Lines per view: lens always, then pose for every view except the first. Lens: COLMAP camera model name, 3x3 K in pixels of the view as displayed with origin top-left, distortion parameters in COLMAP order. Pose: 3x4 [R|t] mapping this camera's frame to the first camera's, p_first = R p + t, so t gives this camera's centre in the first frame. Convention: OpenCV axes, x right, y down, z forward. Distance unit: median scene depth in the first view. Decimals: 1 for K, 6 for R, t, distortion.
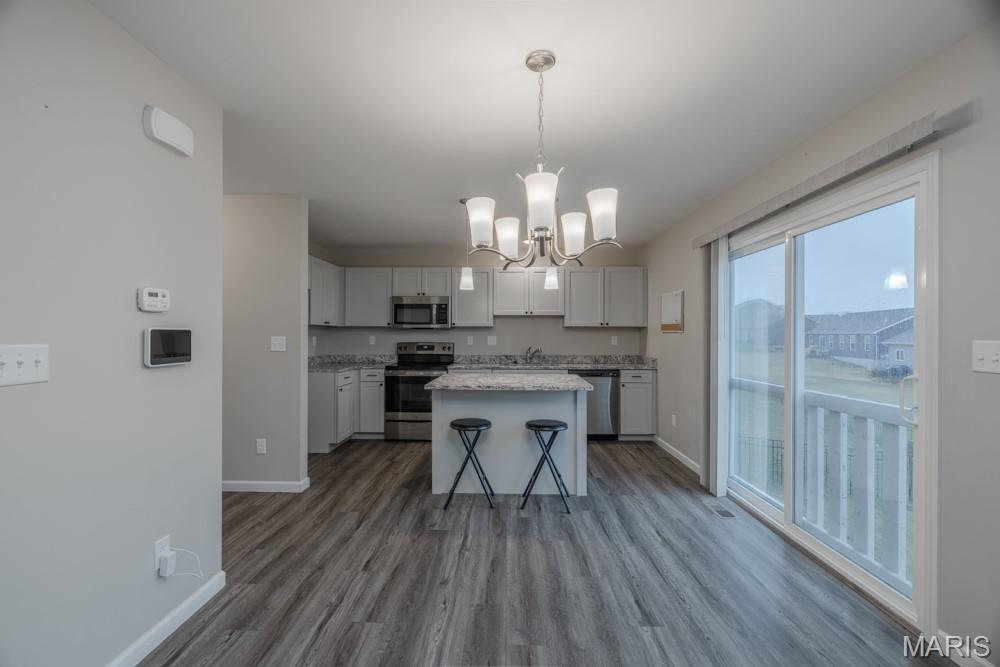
lens RADIAL K [[416.7, 0, 495.7], [0, 416.7, 334.7], [0, 0, 1]] dist [-0.001243, -0.000231]
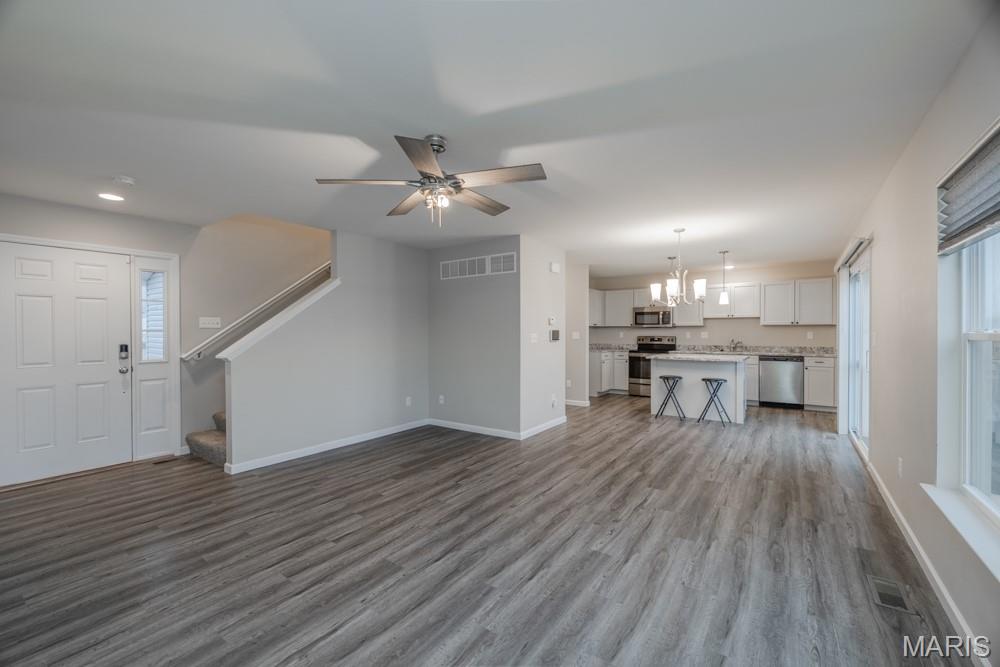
lens RADIAL K [[416.7, 0, 495.7], [0, 416.7, 334.7], [0, 0, 1]] dist [-0.001243, -0.000231]
pose [[0.830286, 0.001513, -0.557335, 0.213700], [0.002544, 0.999976, 0.006504, 0.001439], [0.557332, -0.006818, 0.830262, -0.658482]]
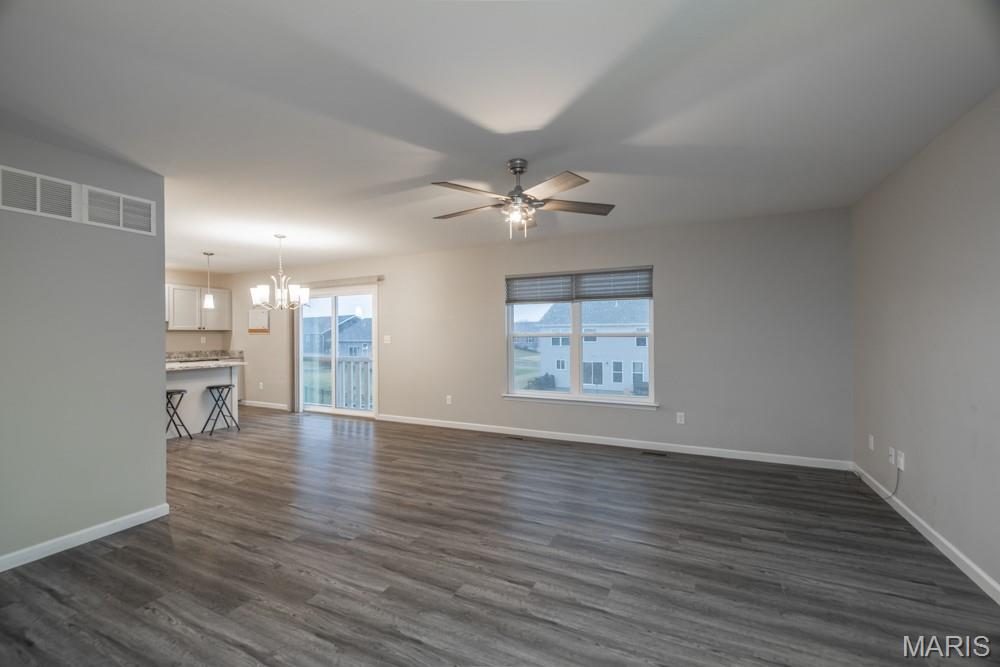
lens RADIAL K [[416.7, 0, 495.7], [0, 416.7, 334.7], [0, 0, 1]] dist [-0.001243, -0.000231]
pose [[0.411959, -0.006003, 0.911183, -0.623150], [0.008778, 0.999958, 0.002619, 0.001379], [-0.911160, 0.006919, 0.411994, -0.491718]]
